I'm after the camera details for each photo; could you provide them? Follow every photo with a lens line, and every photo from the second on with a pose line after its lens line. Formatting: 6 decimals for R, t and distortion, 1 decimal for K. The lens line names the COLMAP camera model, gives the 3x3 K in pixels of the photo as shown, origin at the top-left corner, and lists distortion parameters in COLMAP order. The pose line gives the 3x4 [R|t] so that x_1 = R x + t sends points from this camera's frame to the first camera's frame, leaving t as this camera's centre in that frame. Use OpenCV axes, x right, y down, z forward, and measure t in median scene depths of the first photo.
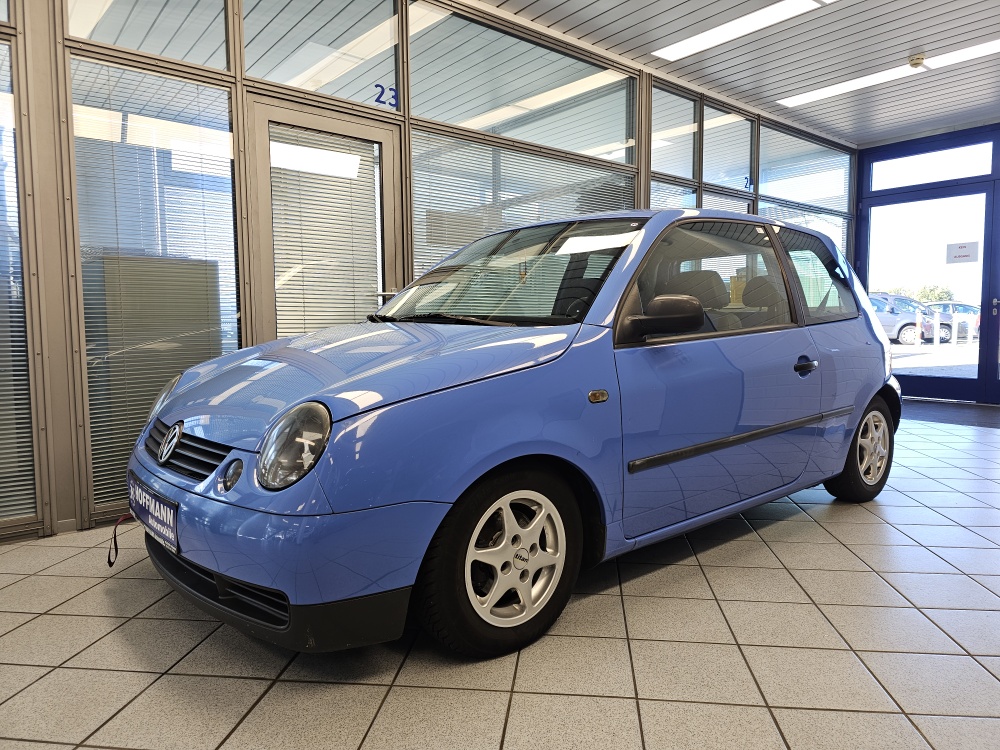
lens RADIAL K [[673.3, 0, 500.3], [0, 673.3, 379.1], [0, 0, 1]] dist [0.038535, -0.042262]
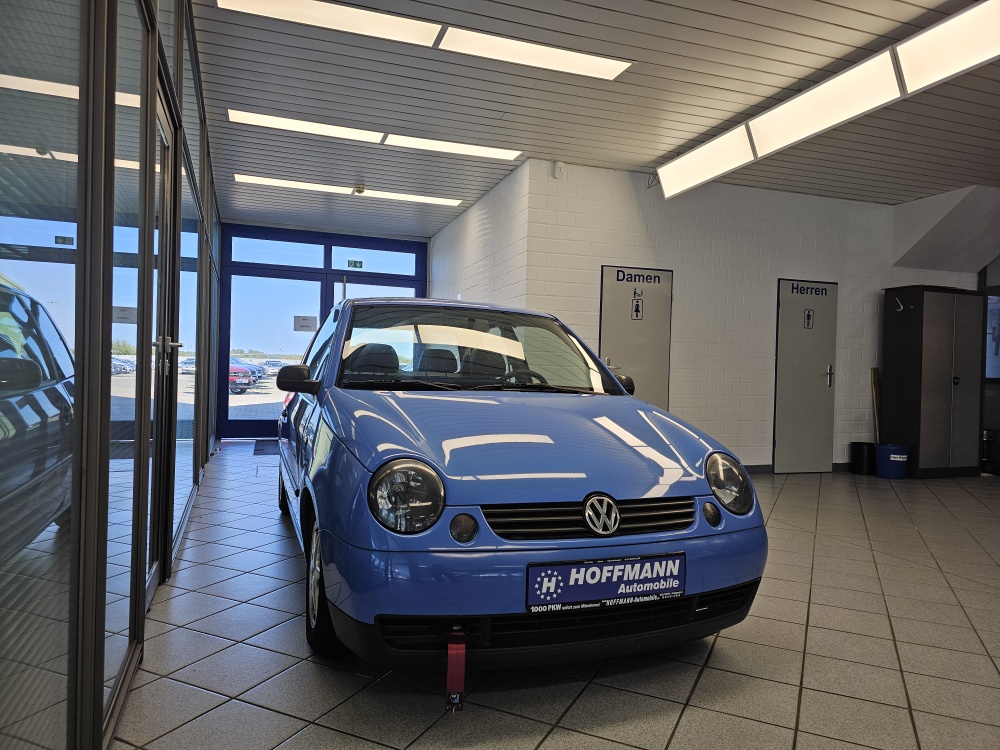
lens RADIAL K [[673.3, 0, 502.7], [0, 673.3, 380.8], [0, 0, 1]] dist [0.038535, -0.042262]
pose [[0.319215, 0.009811, 0.947631, -1.675109], [0.044668, 0.998679, -0.025386, -0.099761], [-0.946629, 0.050433, 0.318355, 0.891446]]
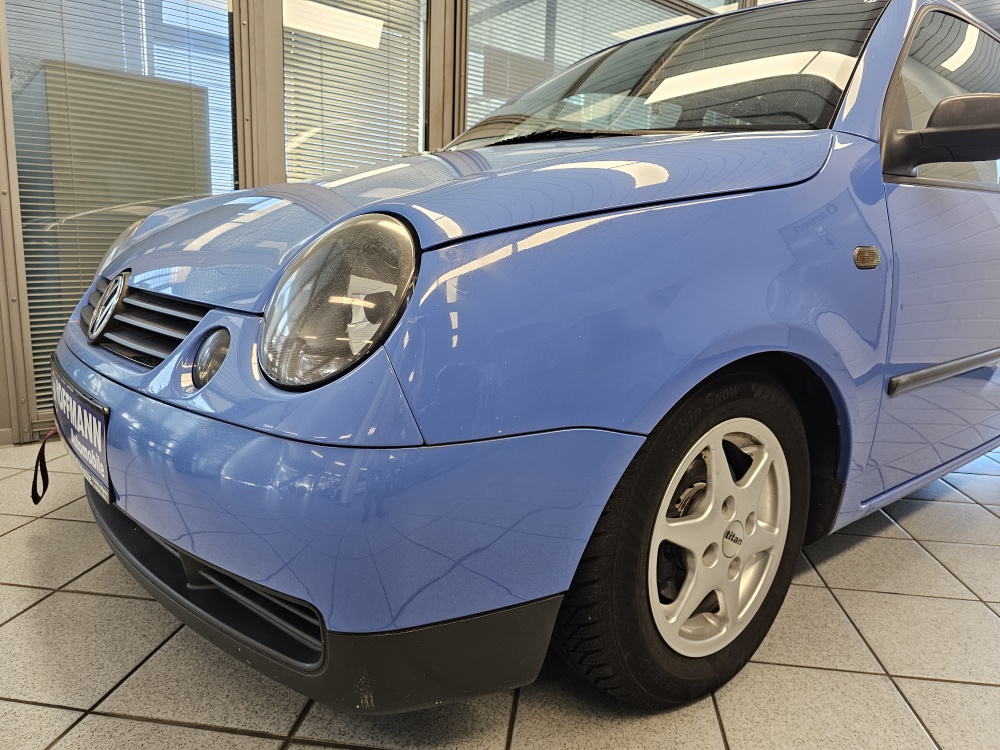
lens RADIAL K [[673.3, 0, 500.4], [0, 673.3, 370.3], [0, 0, 1]] dist [0.038535, -0.042262]
pose [[0.998973, 0.045307, 0.000761, -0.168642], [-0.045188, 0.994831, 0.090940, 0.088588], [0.003364, -0.090881, 0.995856, 0.466360]]
